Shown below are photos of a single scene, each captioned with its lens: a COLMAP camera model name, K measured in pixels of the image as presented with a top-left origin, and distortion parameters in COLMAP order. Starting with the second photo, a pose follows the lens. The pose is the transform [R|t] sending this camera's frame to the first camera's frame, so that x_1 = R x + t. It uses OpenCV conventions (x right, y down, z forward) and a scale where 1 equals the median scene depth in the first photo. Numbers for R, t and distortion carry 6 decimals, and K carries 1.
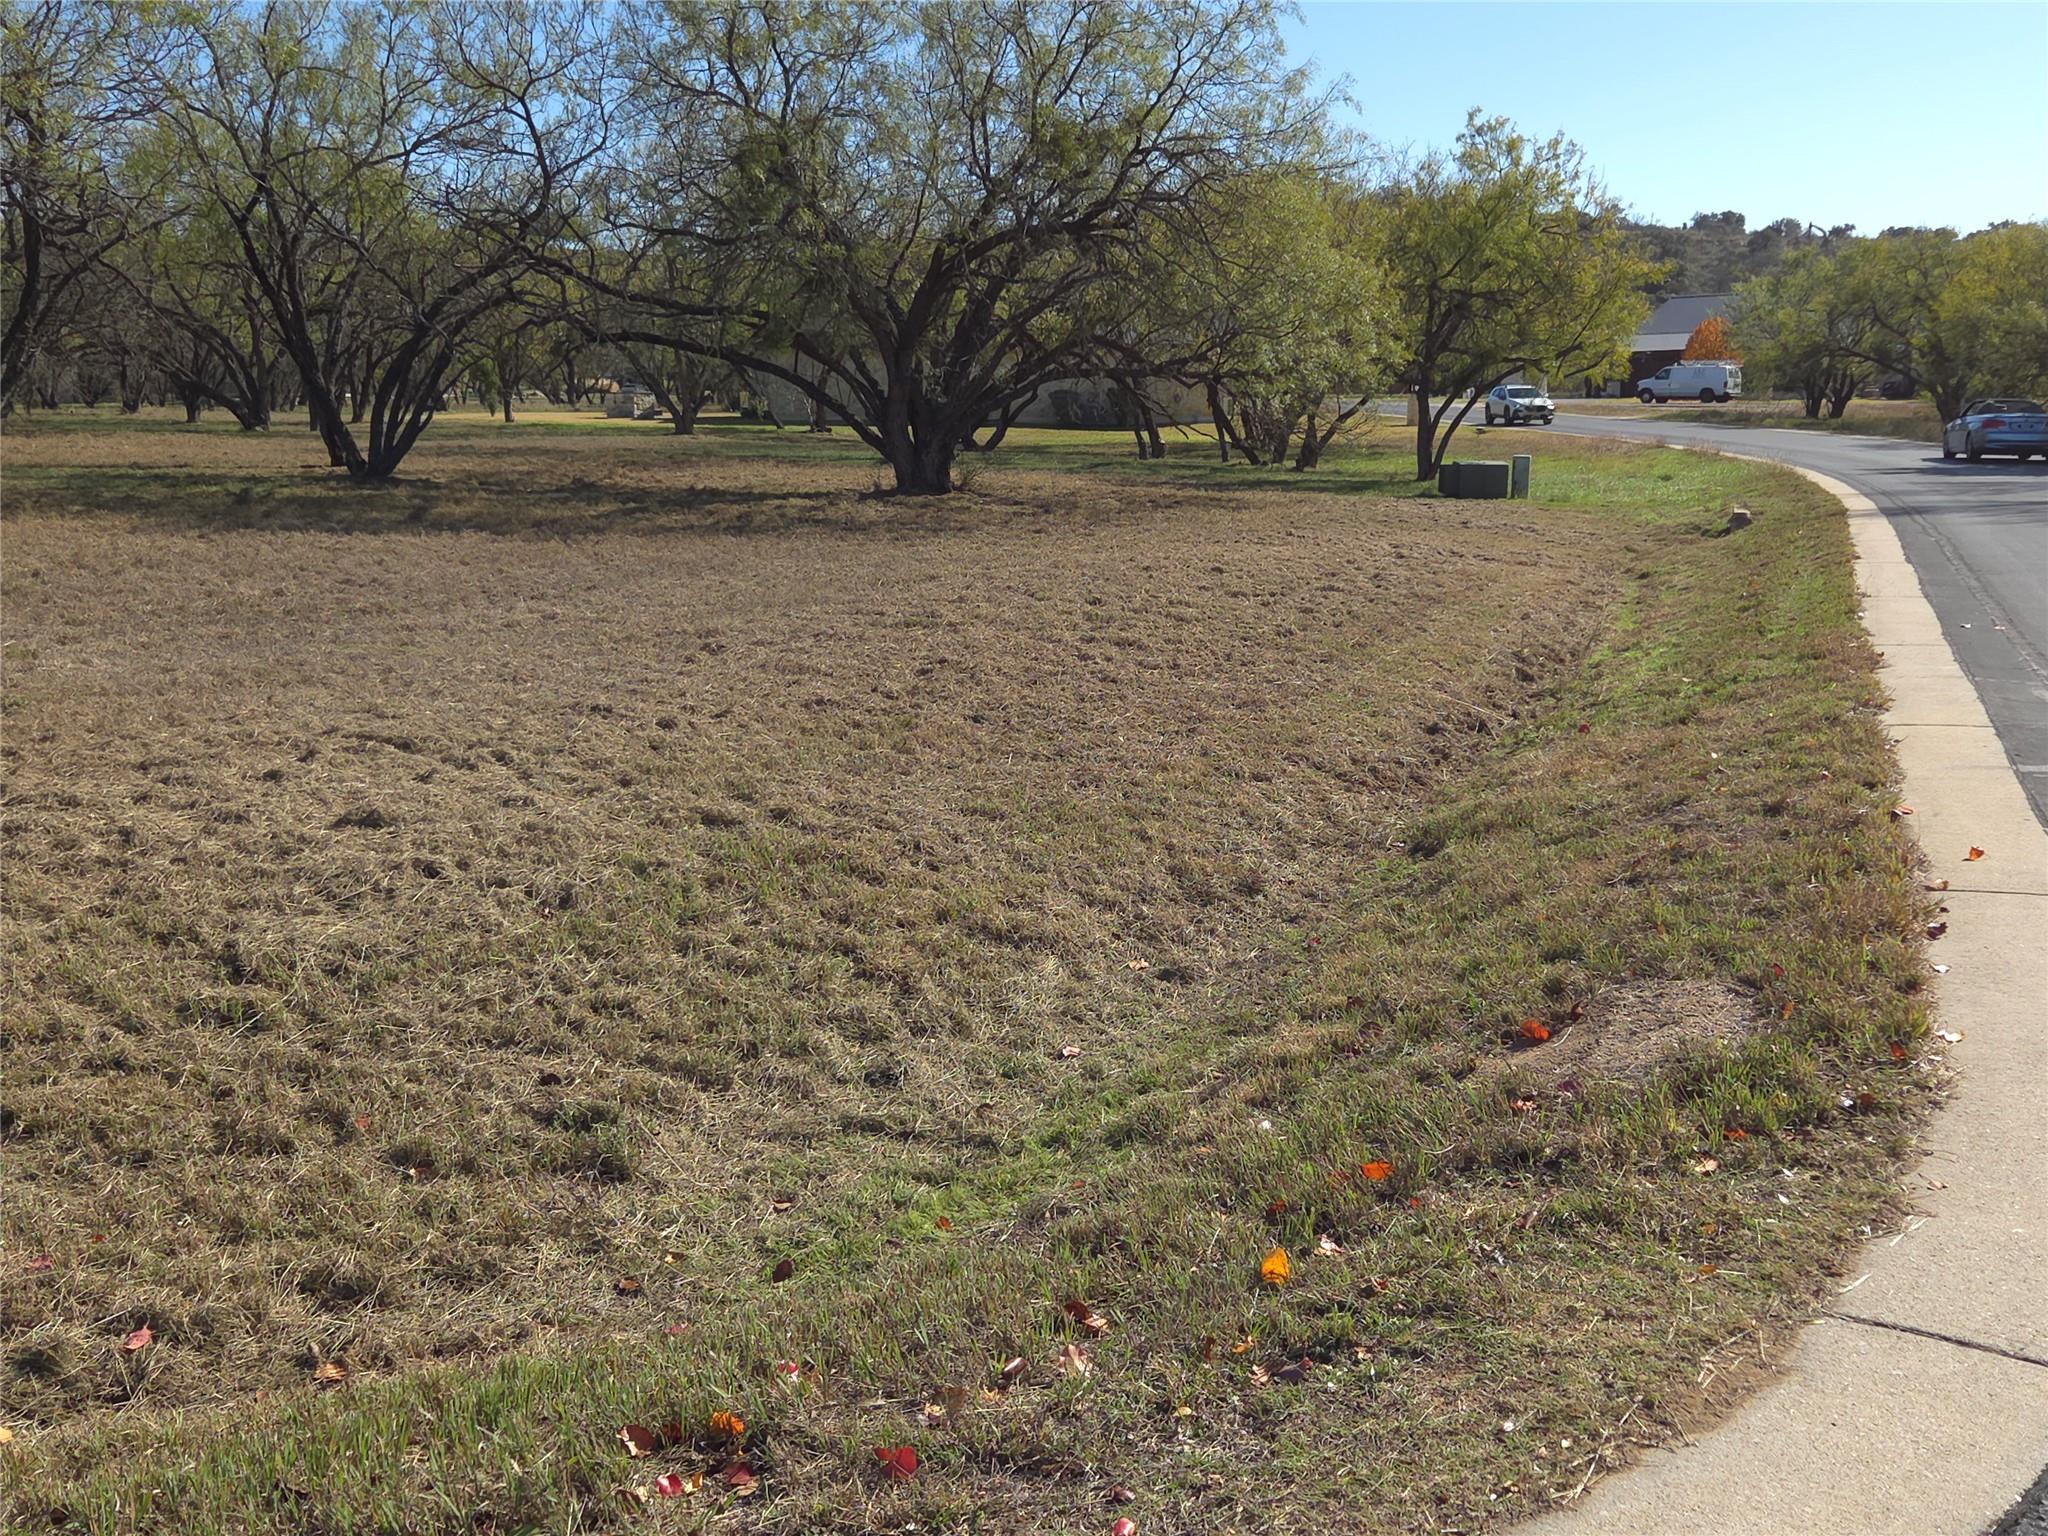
lens RADIAL K [[2123.3, 0, 1050.4], [0, 2123.3, 768.1], [0, 0, 1]] dist [0.054484, 0.000000]
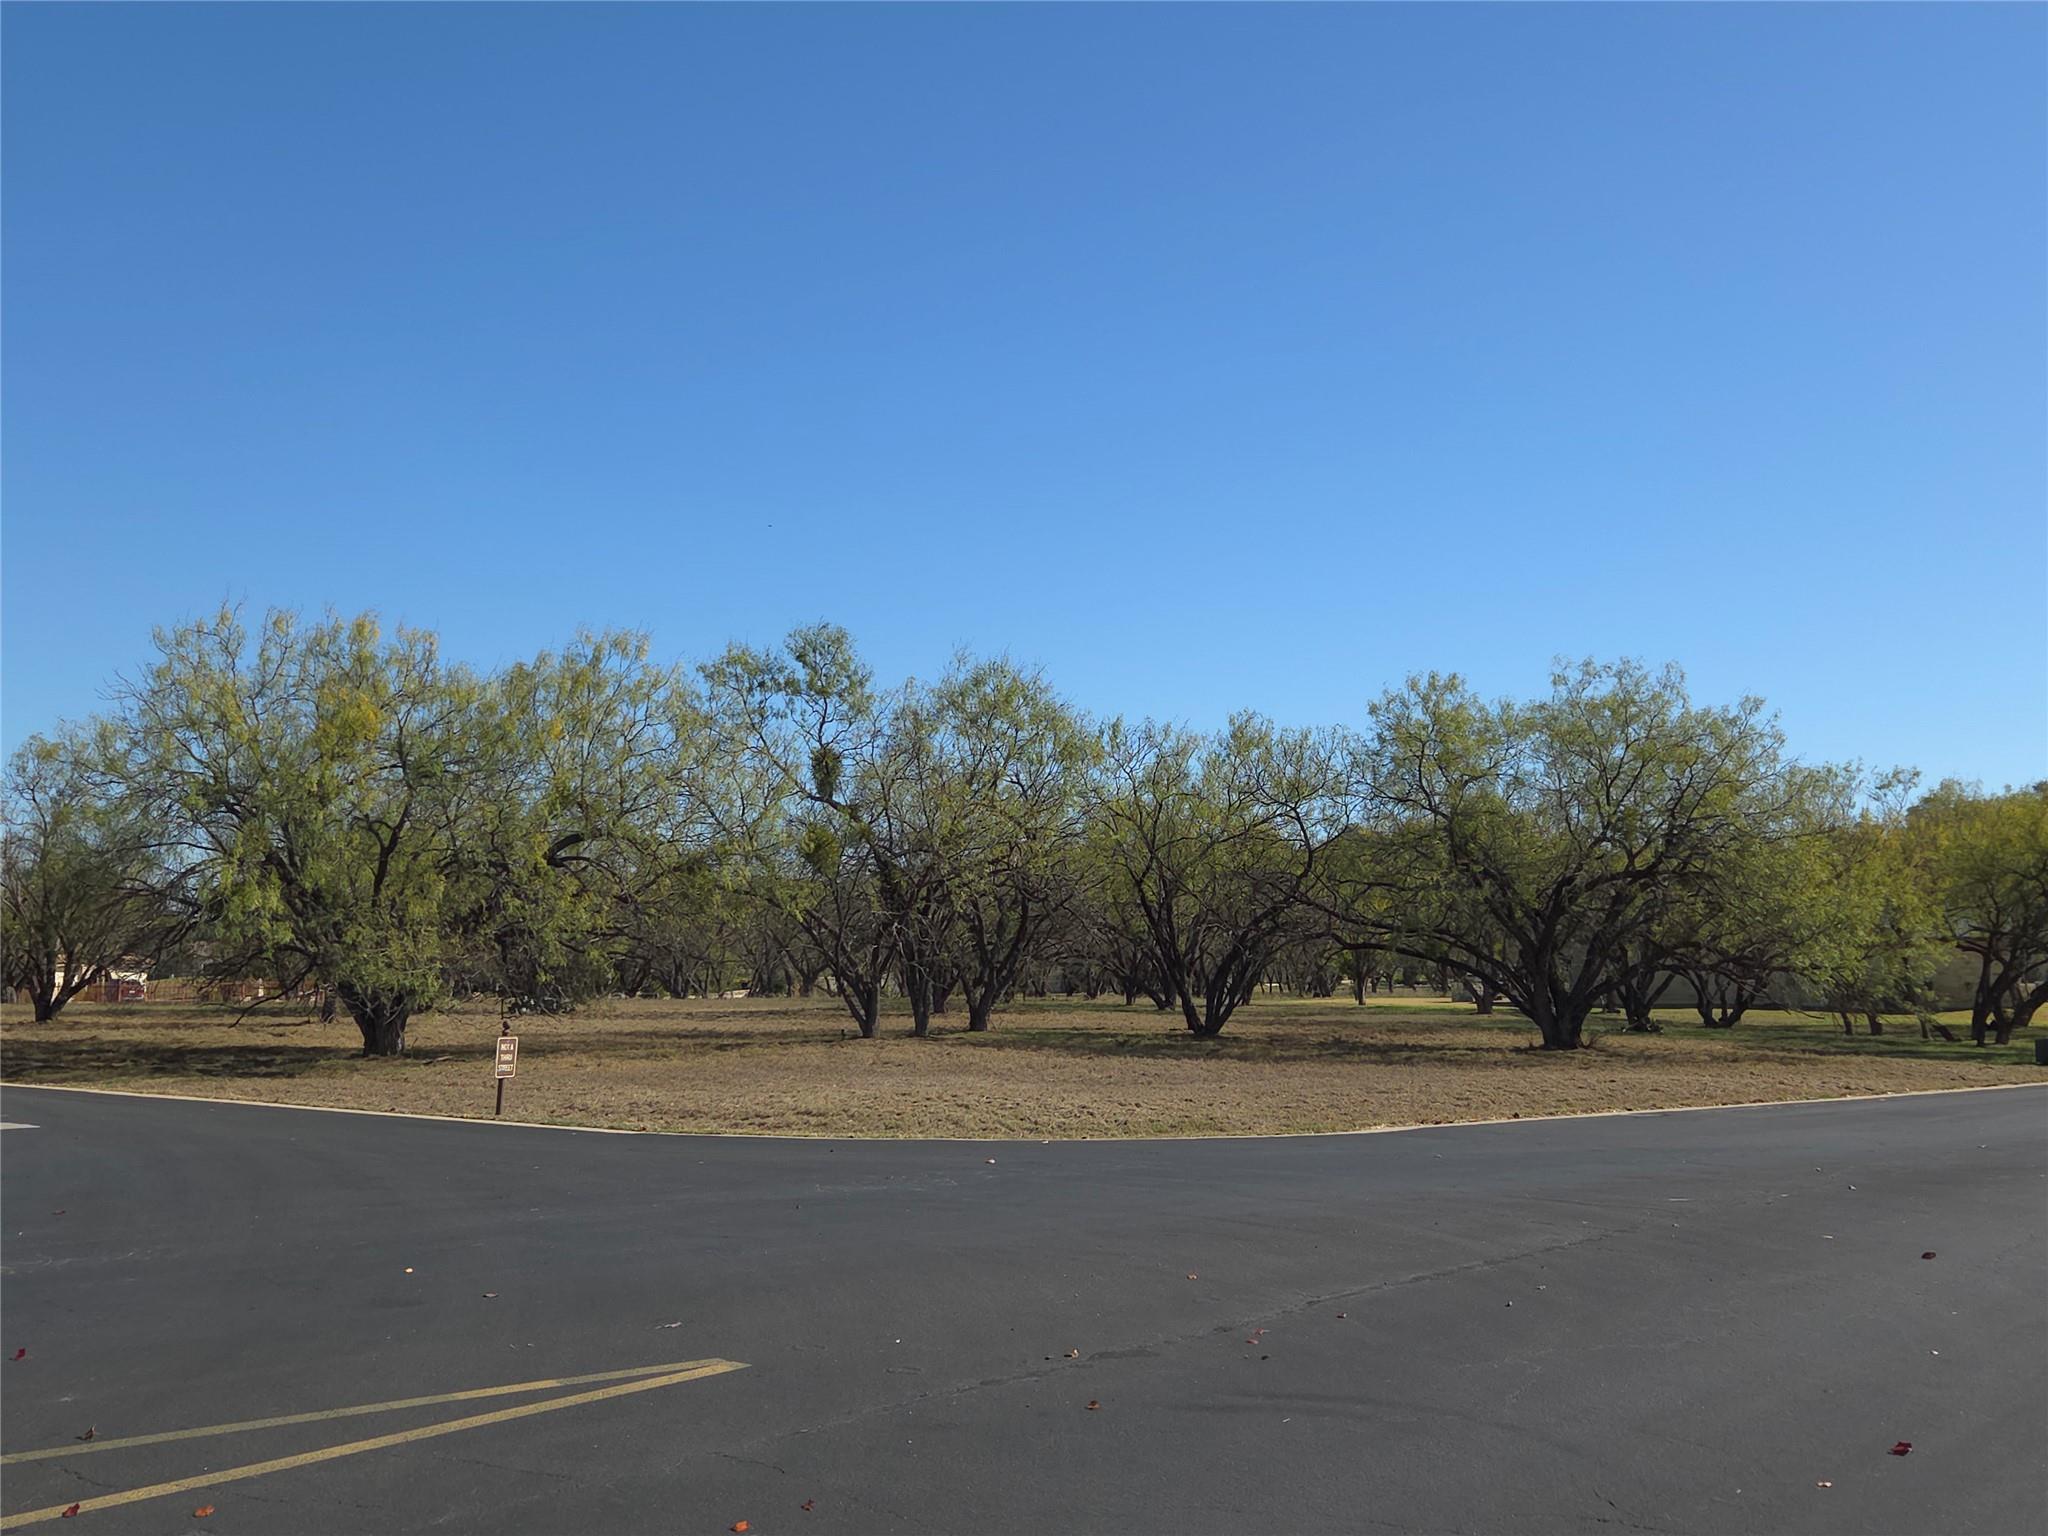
lens RADIAL K [[2123.3, 0, 876.7], [0, 2123.3, 733.8], [0, 0, 1]] dist [0.054484, 0.000000]
pose [[0.872587, -0.060976, -0.484639, 0.276403], [-0.080020, 0.960929, -0.264975, 0.096529], [0.481860, 0.269995, 0.833615, -0.552572]]
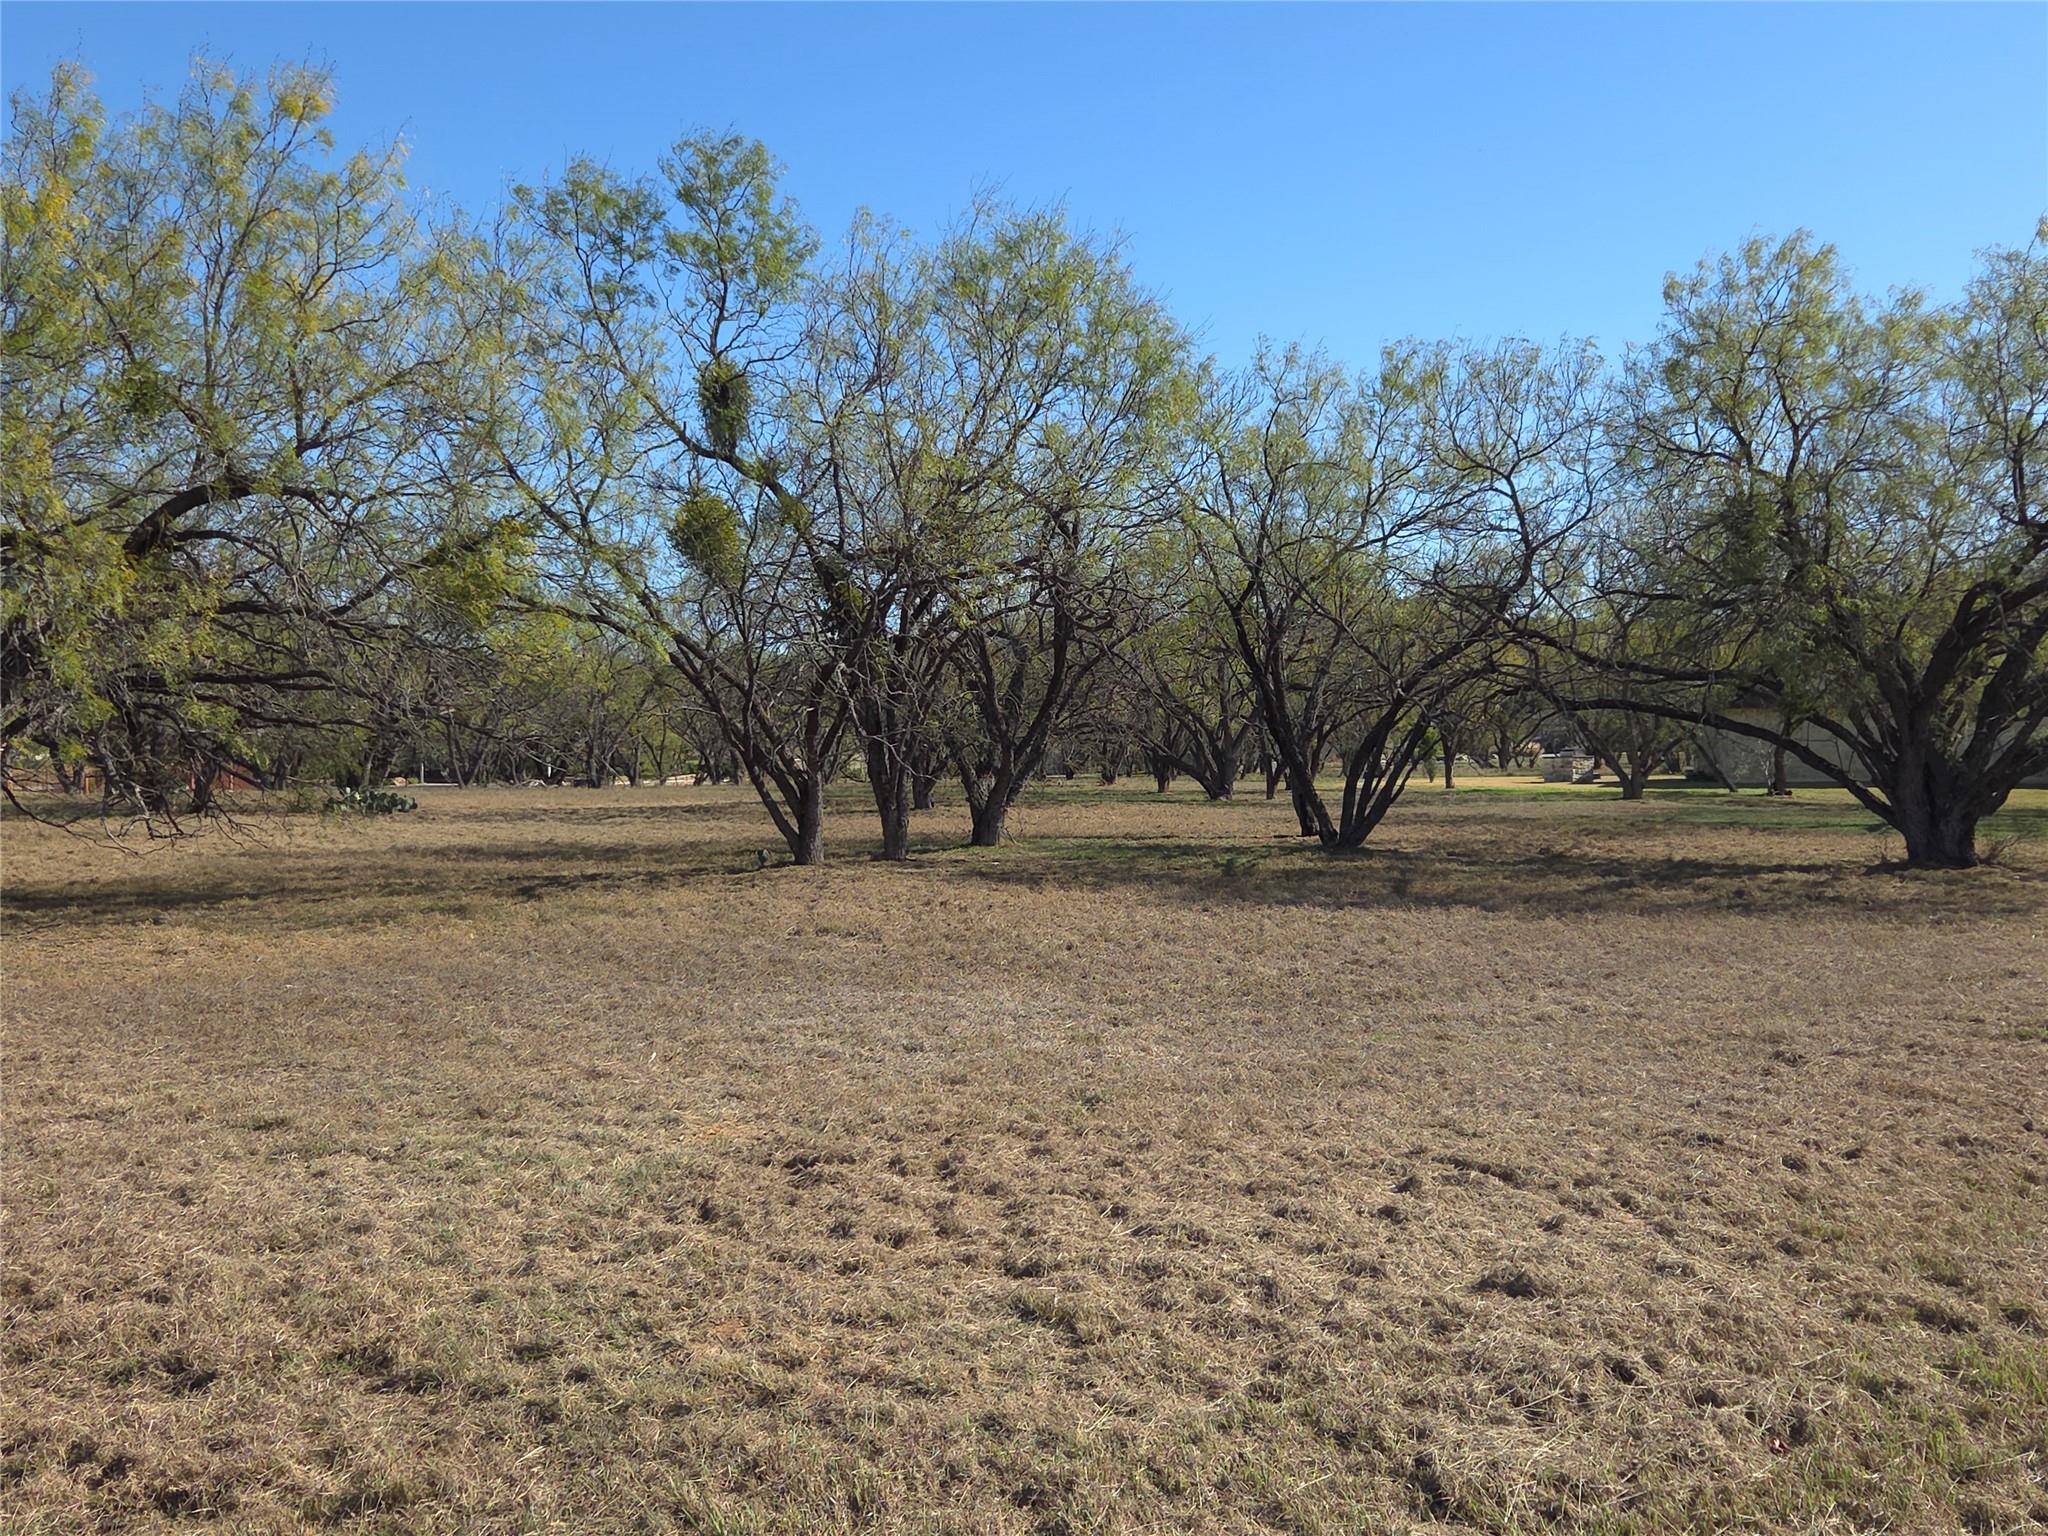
lens RADIAL K [[2123.3, 0, 1031.2], [0, 2123.3, 802.5], [0, 0, 1]] dist [0.054484, 0.000000]
pose [[0.909584, -0.004279, -0.415498, -0.036178], [-0.058624, 0.988623, -0.138518, -0.009593], [0.411363, 0.150352, 0.898985, 0.031280]]
